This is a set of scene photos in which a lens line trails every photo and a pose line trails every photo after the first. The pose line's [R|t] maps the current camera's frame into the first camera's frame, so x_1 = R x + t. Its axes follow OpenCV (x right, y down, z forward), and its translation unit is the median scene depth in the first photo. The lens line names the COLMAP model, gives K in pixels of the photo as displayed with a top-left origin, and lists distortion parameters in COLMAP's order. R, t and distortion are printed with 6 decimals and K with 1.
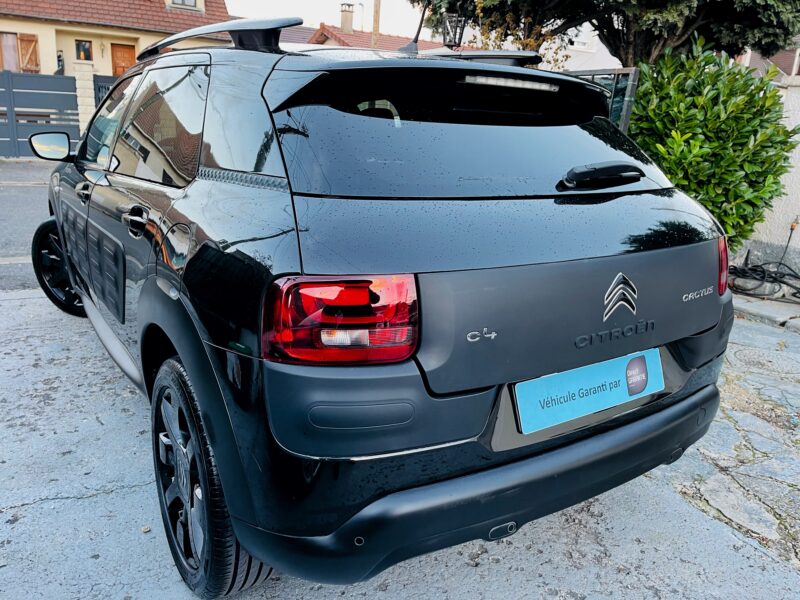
lens RADIAL K [[600.6, 0, 400.0], [0, 600.6, 300.0], [0, 0, 1]] dist [0.066765, -0.107310]
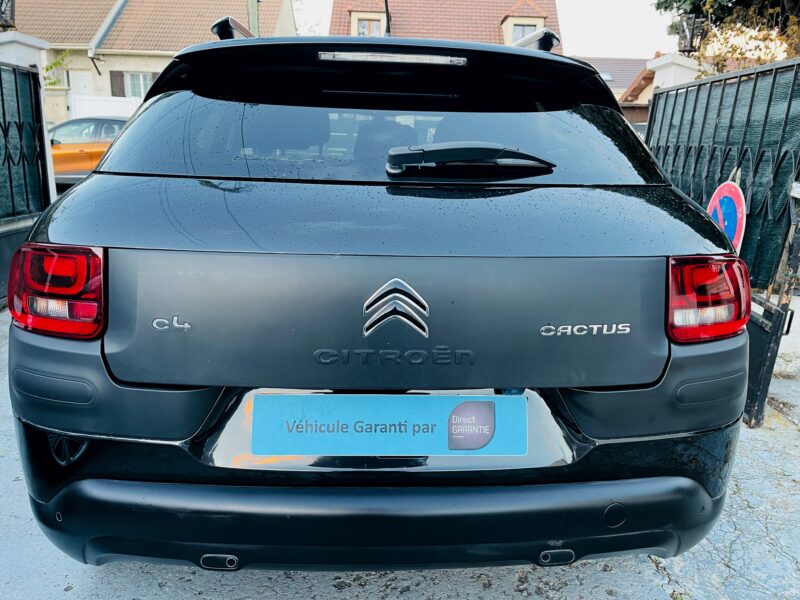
lens RADIAL K [[600.6, 0, 400.0], [0, 600.6, 300.0], [0, 0, 1]] dist [0.066765, -0.107310]
pose [[0.858188, 0.098878, -0.503723, 0.765691], [-0.128062, 0.991486, -0.023556, 0.000343], [0.497105, 0.084724, 0.863544, 0.343546]]
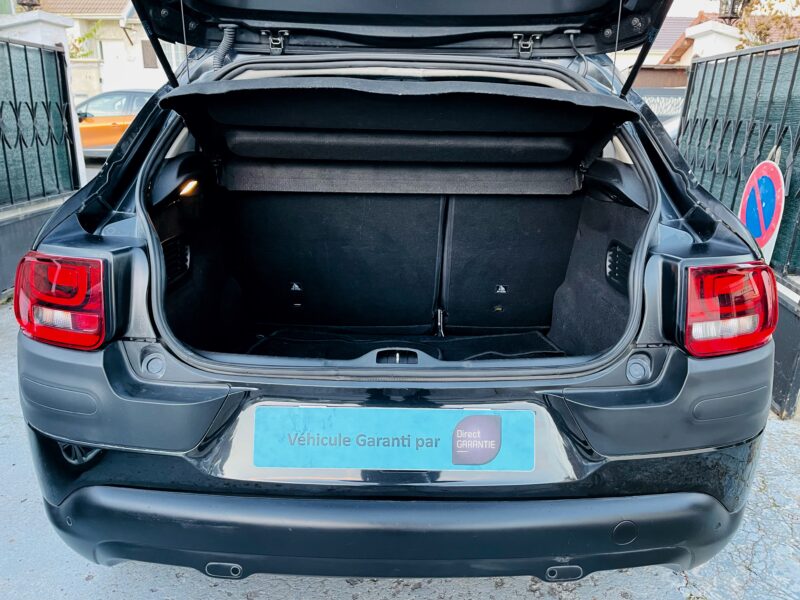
lens RADIAL K [[600.6, 0, 400.0], [0, 600.6, 300.0], [0, 0, 1]] dist [0.066765, -0.107310]
pose [[0.830735, 0.128123, -0.541722, 0.778372], [-0.130581, 0.990851, 0.034099, -0.062203], [0.541135, 0.042411, 0.839865, 0.380846]]
